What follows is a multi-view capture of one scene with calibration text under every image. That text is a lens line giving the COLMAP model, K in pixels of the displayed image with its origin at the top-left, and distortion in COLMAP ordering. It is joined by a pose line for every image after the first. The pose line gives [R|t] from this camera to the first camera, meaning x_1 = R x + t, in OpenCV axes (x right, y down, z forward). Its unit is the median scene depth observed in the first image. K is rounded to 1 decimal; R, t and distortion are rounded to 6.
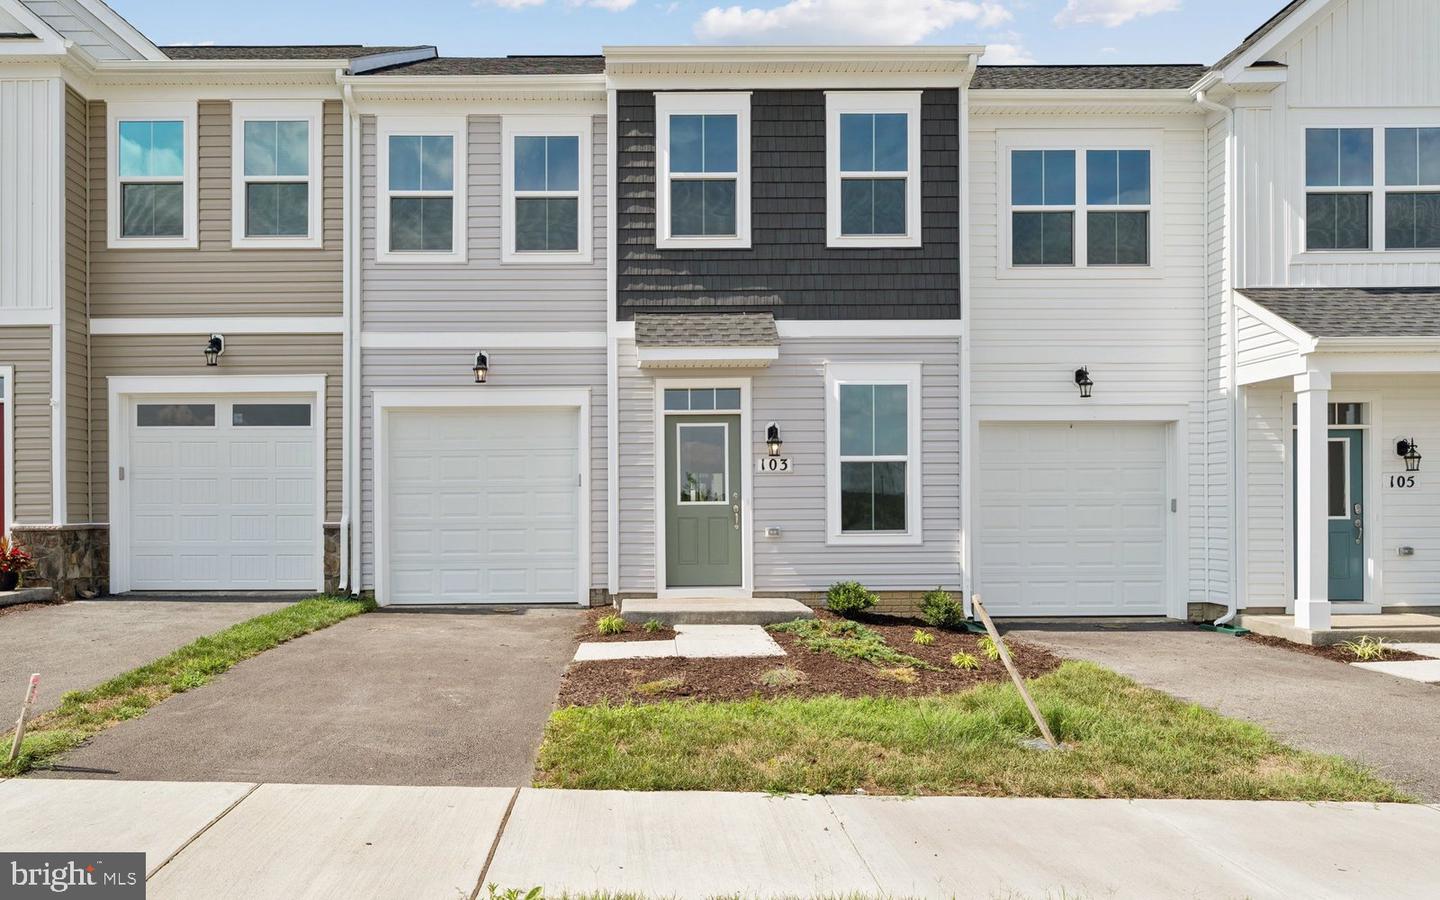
lens RADIAL K [[955.0, 0, 719.4], [0, 955.0, 510.9], [0, 0, 1]] dist [-0.001921, -0.003174]
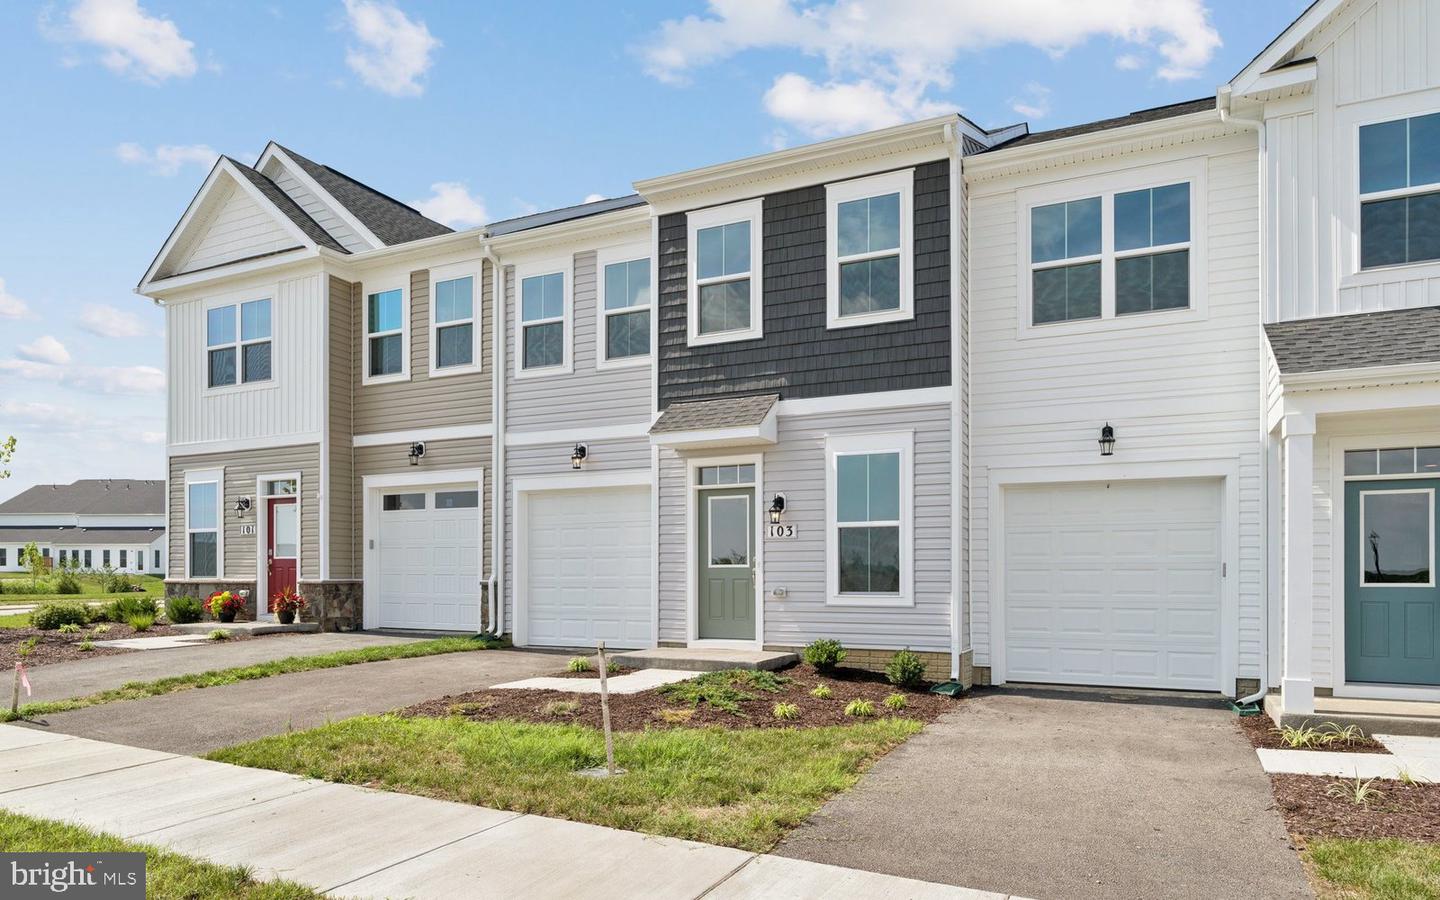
lens RADIAL K [[873.5, 0, 720.7], [0, 873.5, 577.9], [0, 0, 1]] dist [-0.004378, -0.000816]
pose [[0.905601, 0.007797, -0.424059, 0.422898], [-0.007879, 0.999968, 0.001559, 0.004549], [0.424057, 0.001929, 0.905633, 0.055014]]
